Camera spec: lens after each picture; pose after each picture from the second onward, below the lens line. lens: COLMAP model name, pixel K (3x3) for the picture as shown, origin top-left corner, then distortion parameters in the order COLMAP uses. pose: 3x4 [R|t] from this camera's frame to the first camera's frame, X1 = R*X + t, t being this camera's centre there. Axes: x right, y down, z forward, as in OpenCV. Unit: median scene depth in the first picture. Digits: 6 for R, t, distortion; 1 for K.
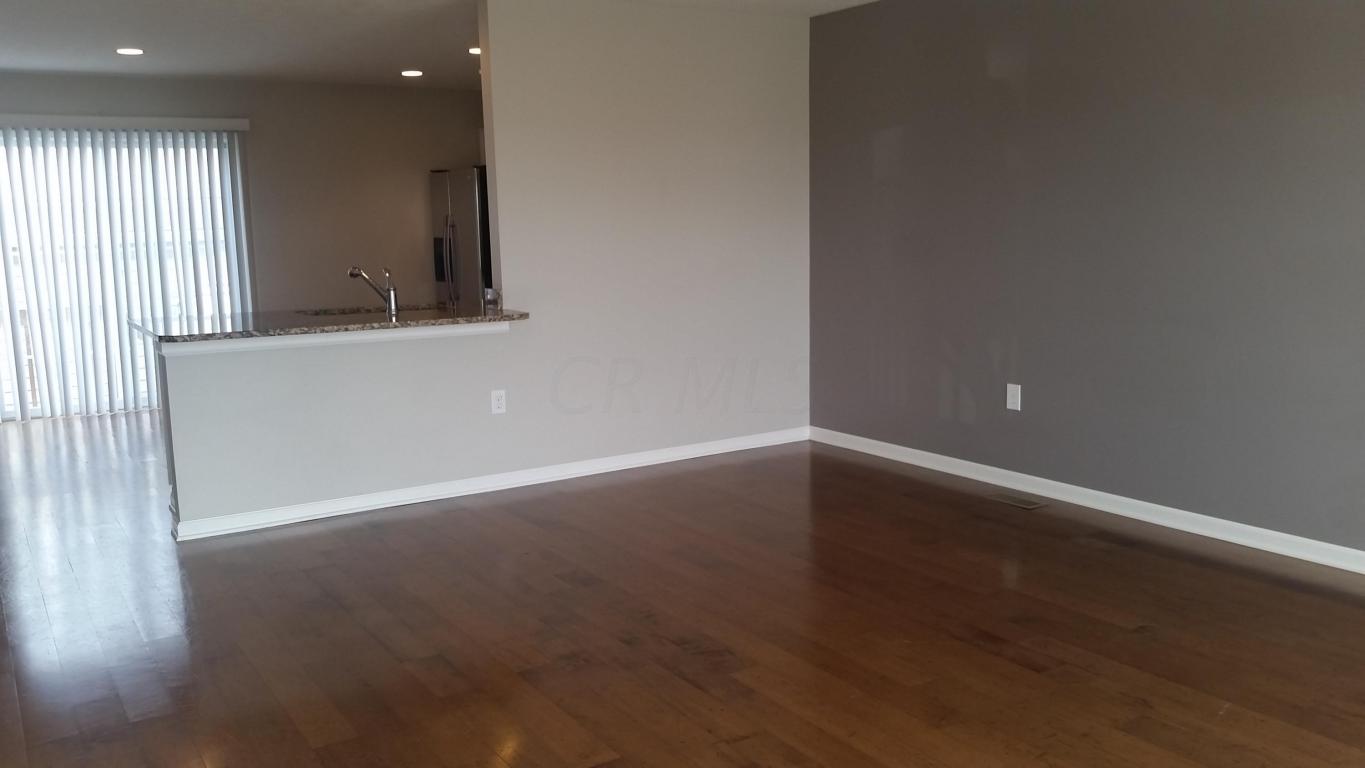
lens RADIAL K [[1113.3, 0, 682.5], [0, 1113.3, 384.0], [0, 0, 1]] dist [0.146746, -0.363027]
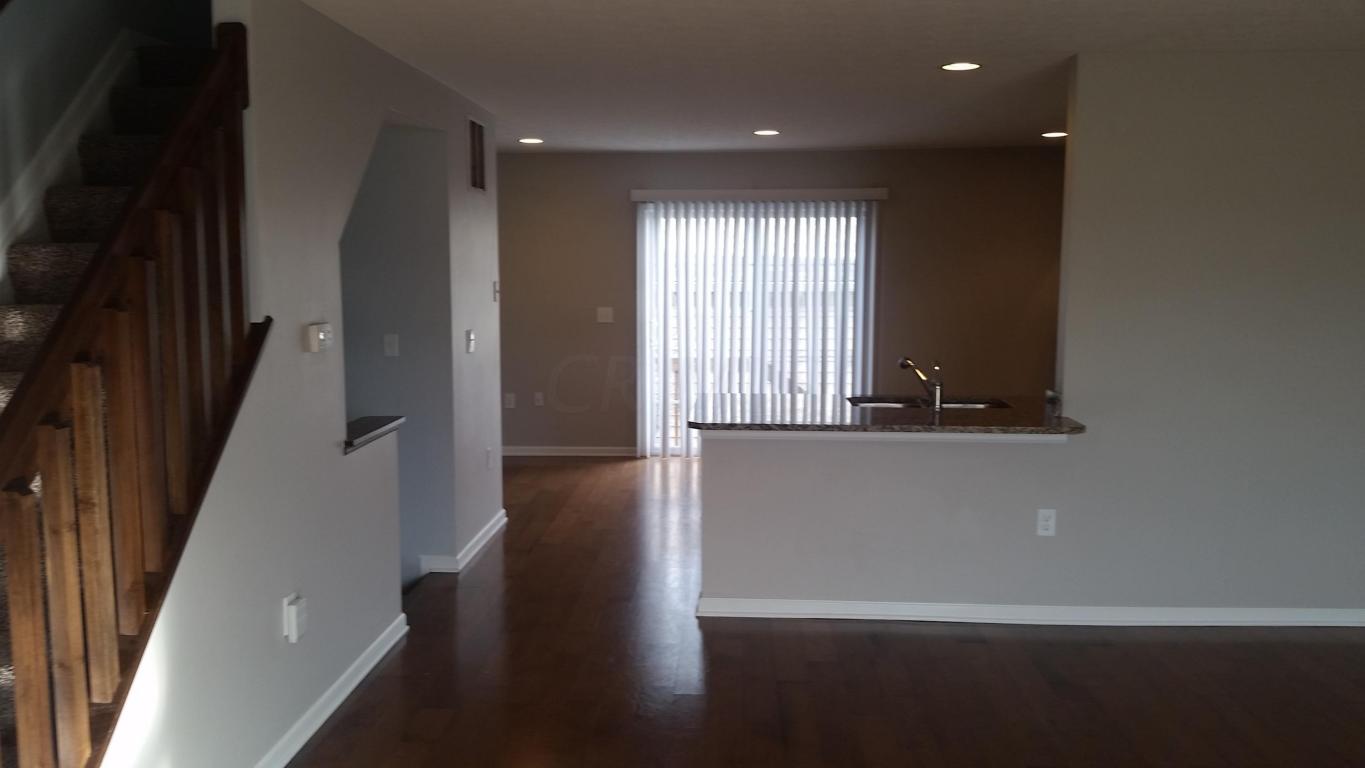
lens RADIAL K [[1113.3, 0, 682.5], [0, 1113.3, 384.0], [0, 0, 1]] dist [0.146746, -0.363027]
pose [[0.801485, 0.089739, -0.591243, 0.103409], [-0.105658, 0.994373, 0.007697, -0.060153], [0.588607, 0.056300, 0.806457, 0.111080]]
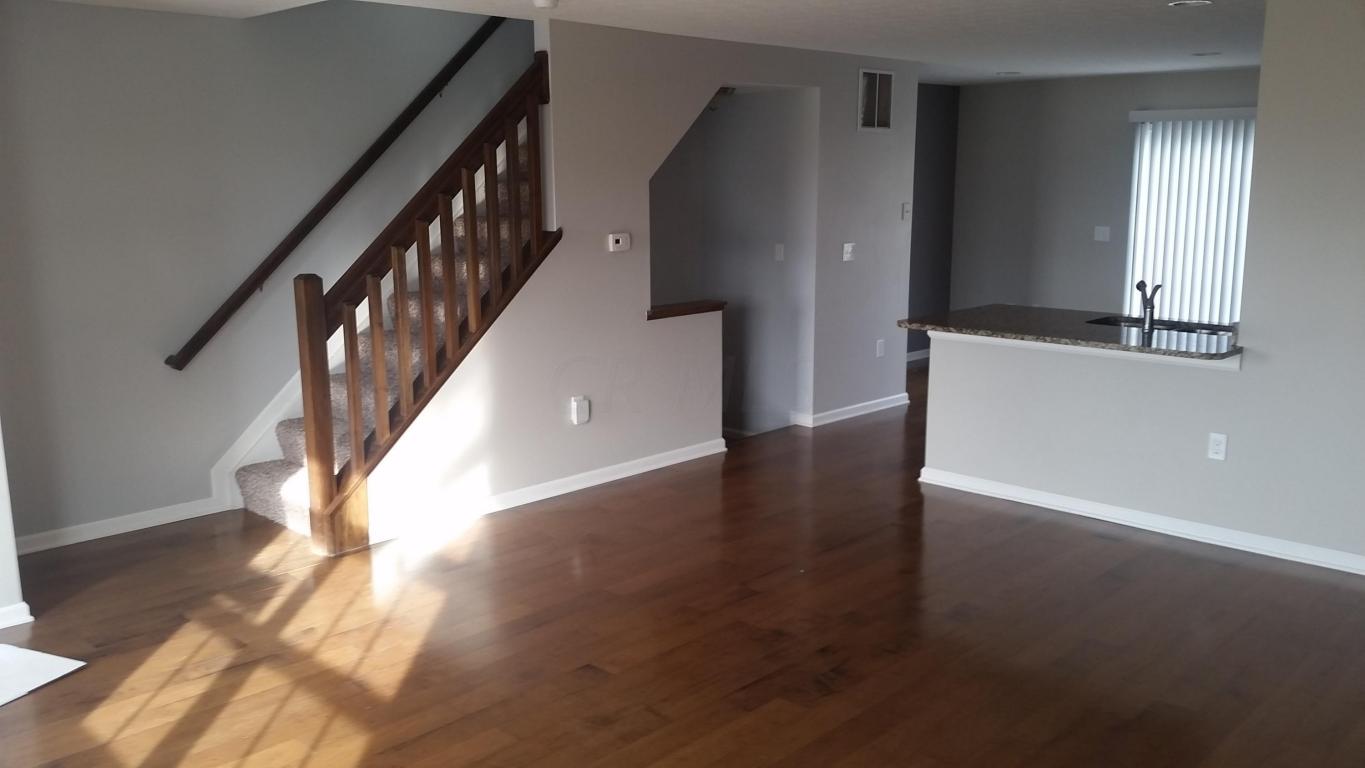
lens RADIAL K [[1113.3, 0, 682.5], [0, 1113.3, 384.0], [0, 0, 1]] dist [0.146746, -0.363027]
pose [[0.202337, 0.202855, -0.958076, 0.539181], [-0.140478, 0.974206, 0.176603, -0.118041], [0.969188, 0.098856, 0.225614, 0.335544]]
